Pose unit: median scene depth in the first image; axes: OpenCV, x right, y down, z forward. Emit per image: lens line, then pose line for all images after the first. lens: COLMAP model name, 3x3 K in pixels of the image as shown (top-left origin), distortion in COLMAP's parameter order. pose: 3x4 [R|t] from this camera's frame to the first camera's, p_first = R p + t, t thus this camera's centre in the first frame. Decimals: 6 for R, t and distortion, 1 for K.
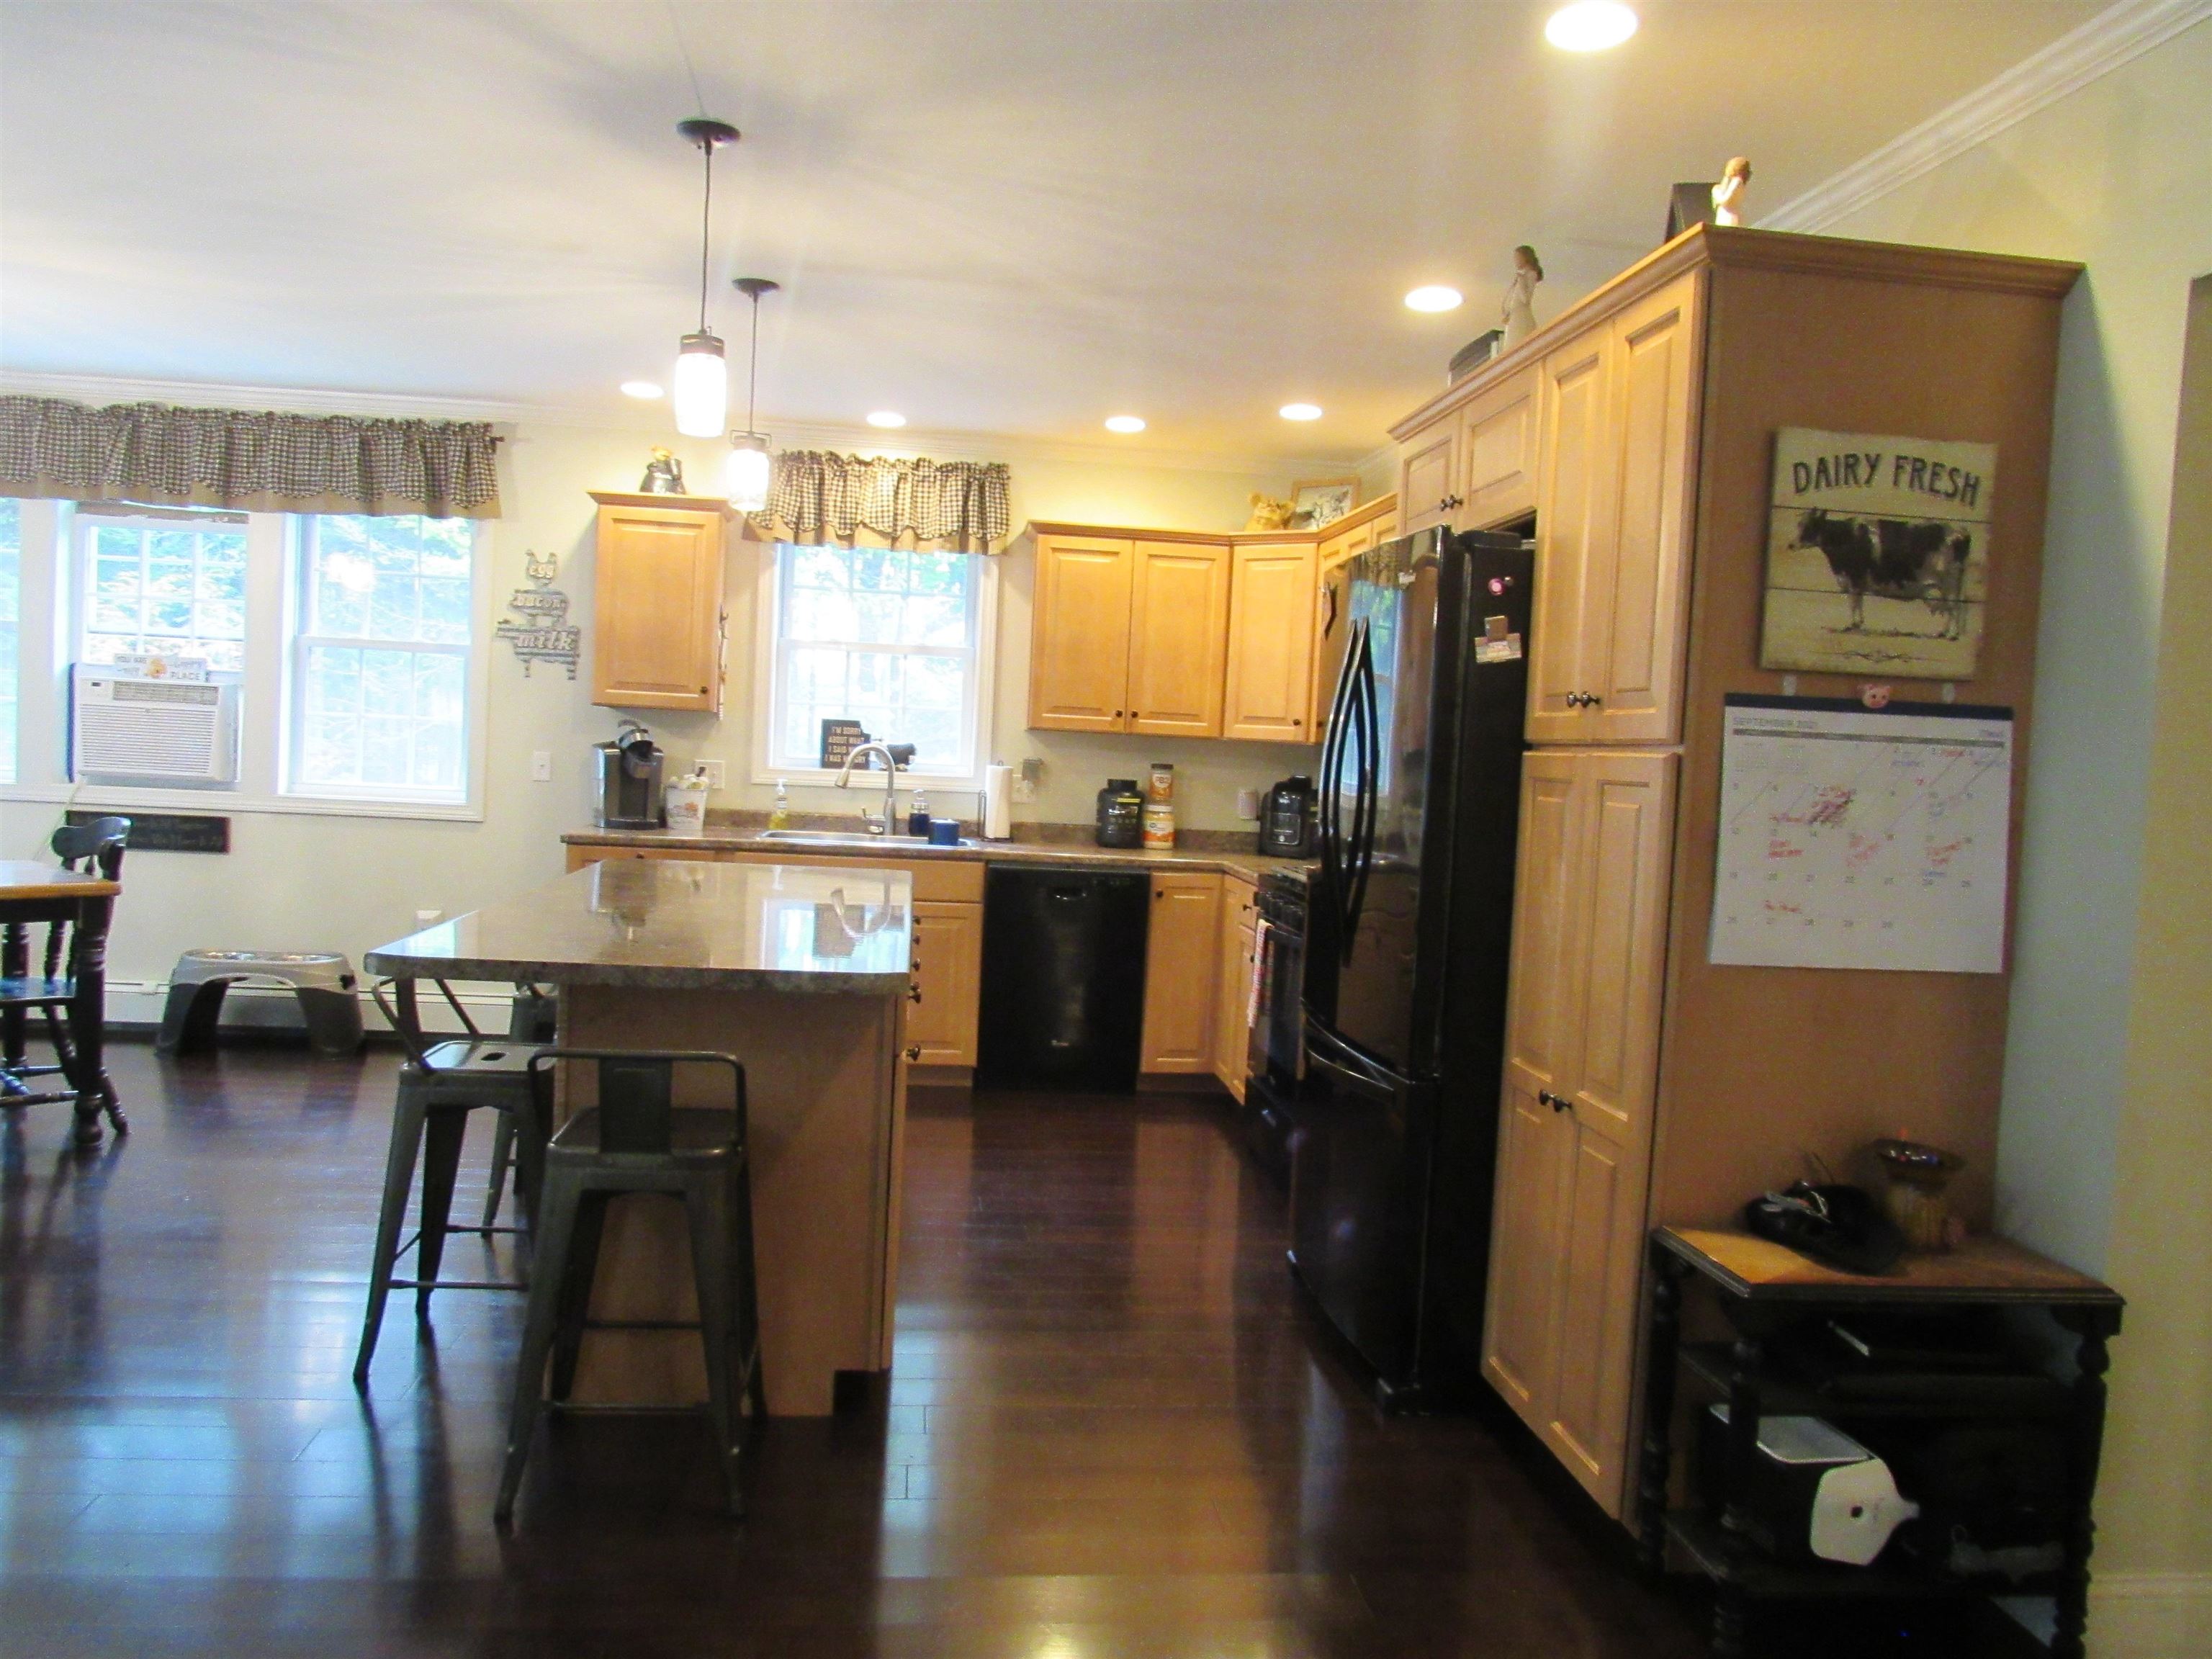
lens RADIAL K [[1591.1, 0, 1112.4], [0, 1591.1, 827.3], [0, 0, 1]] dist [-0.016274, -0.002745]
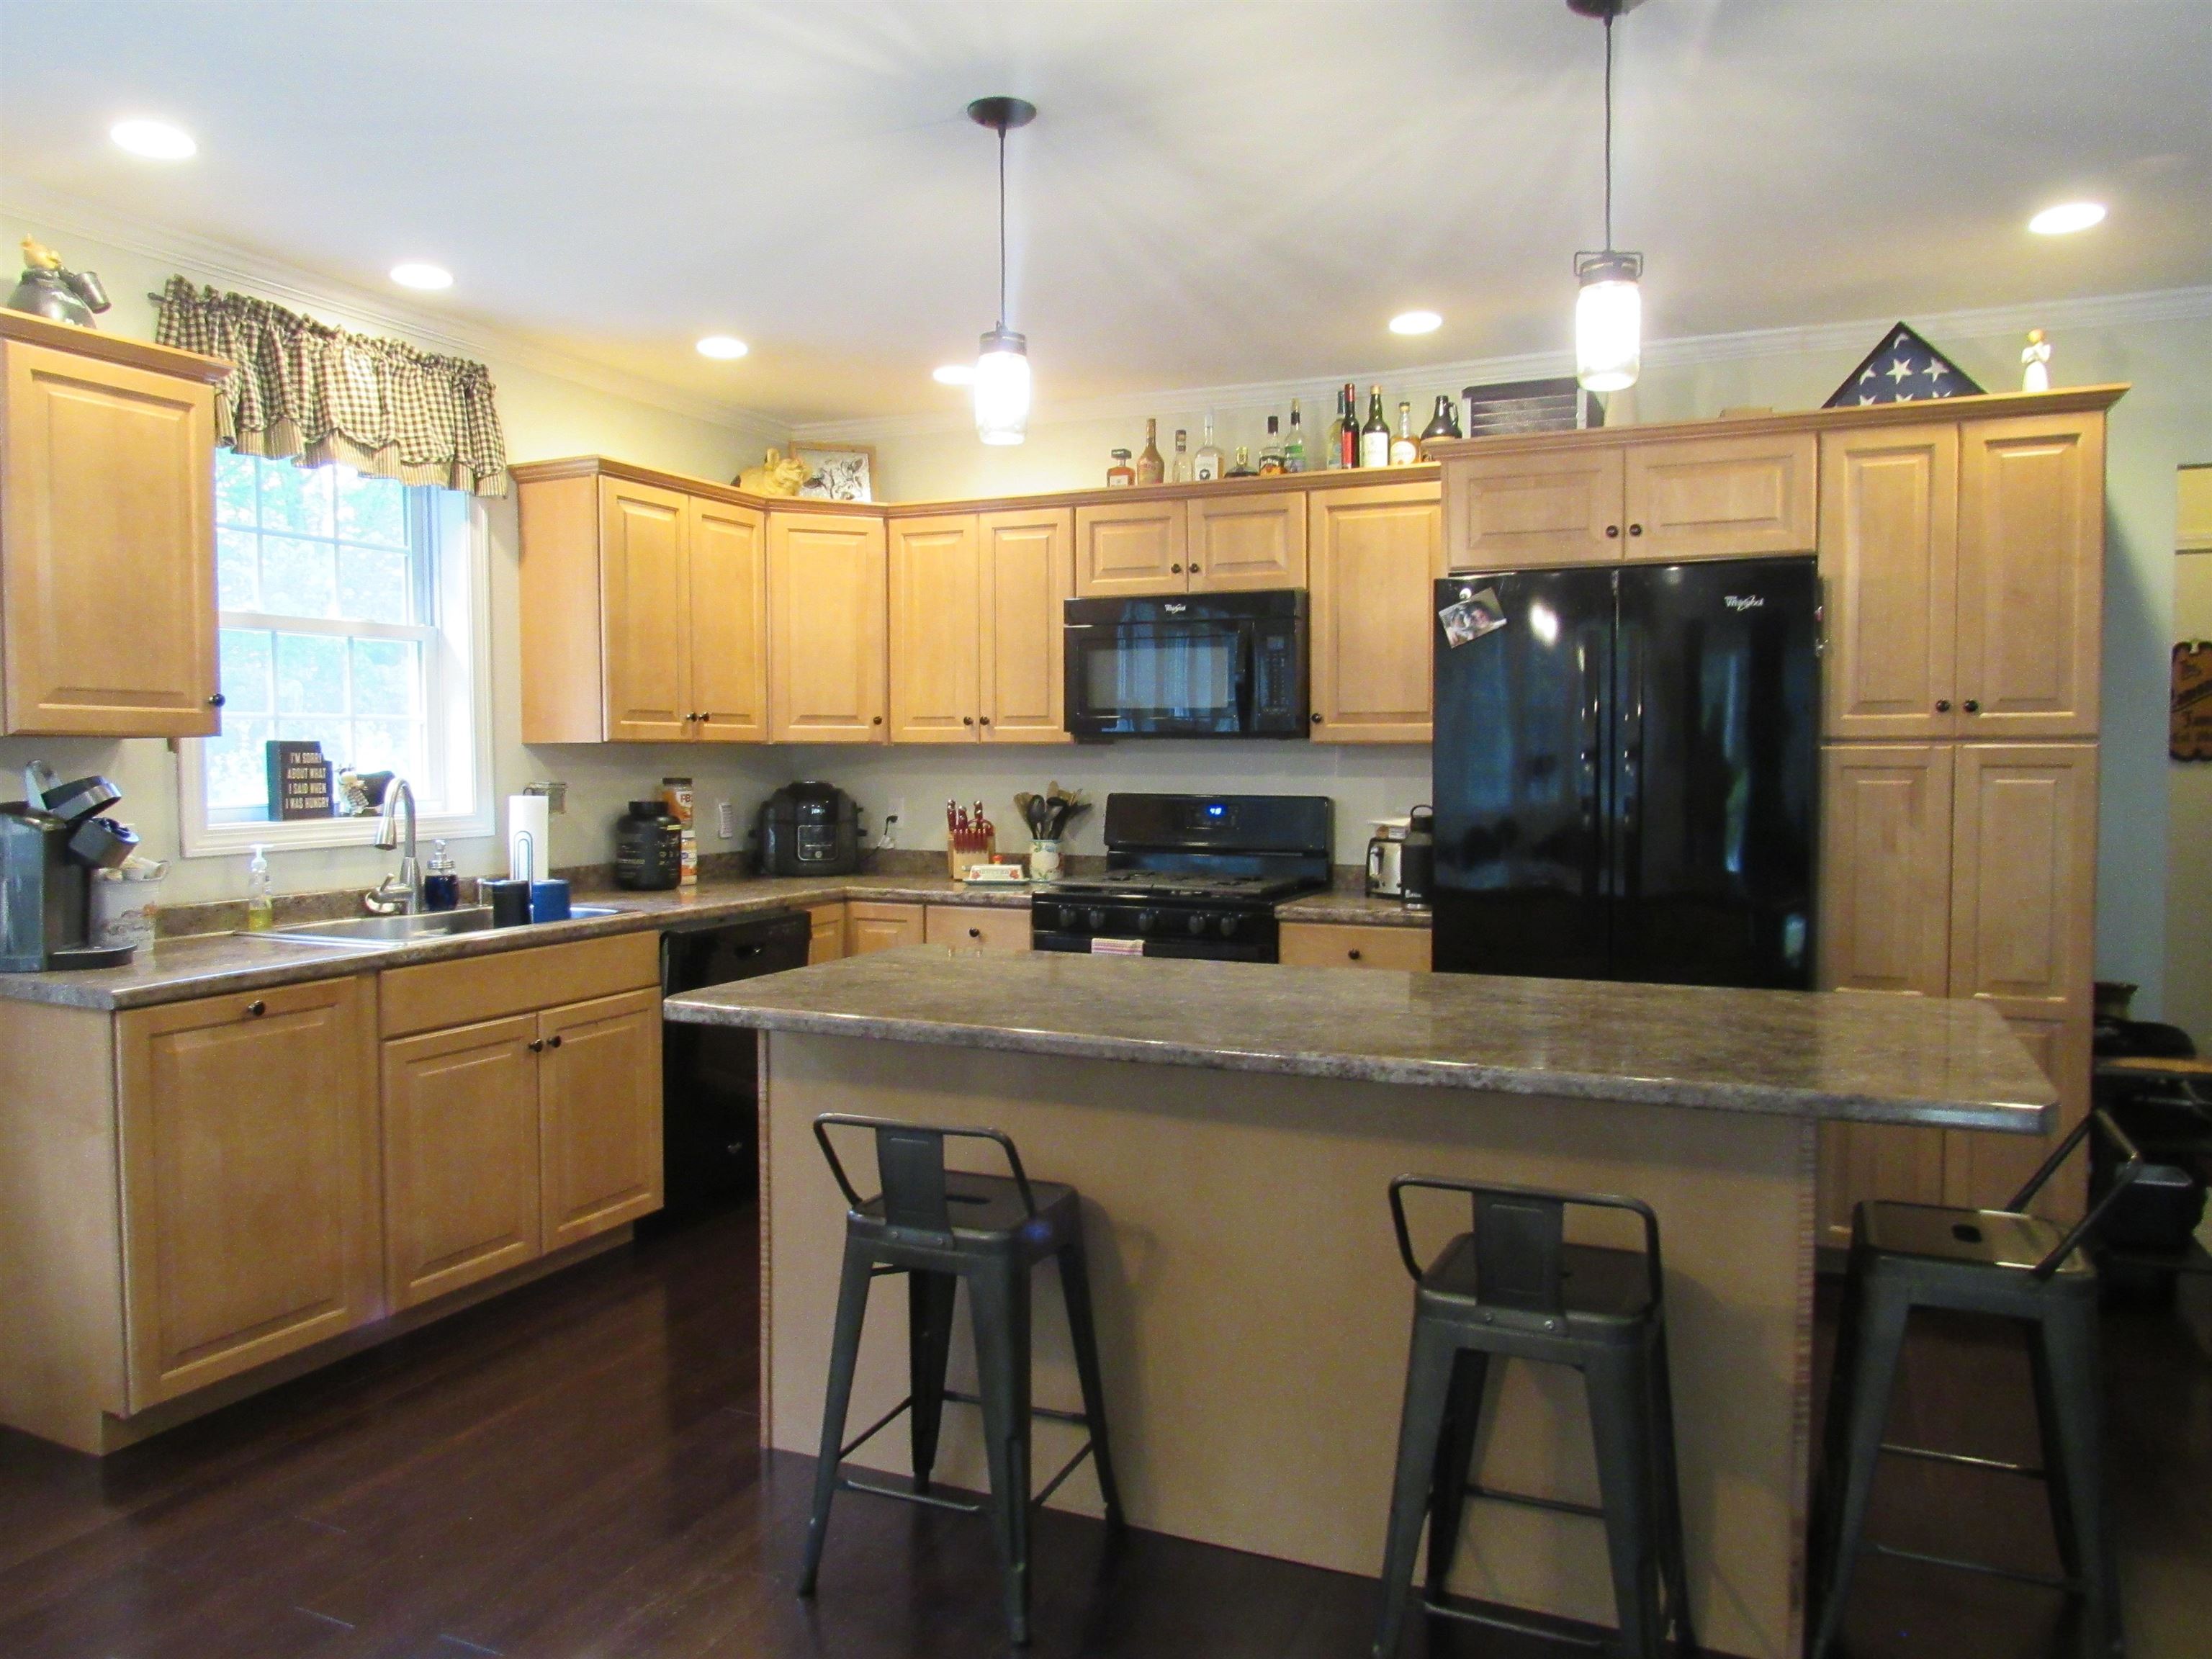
lens RADIAL K [[1591.1, 0, 1112.4], [0, 1591.1, 827.3], [0, 0, 1]] dist [-0.016274, -0.002745]
pose [[0.513397, -0.092309, 0.853172, -0.579437], [0.072430, 0.995311, 0.064103, -0.054401], [-0.855089, 0.028885, 0.517676, 0.435882]]
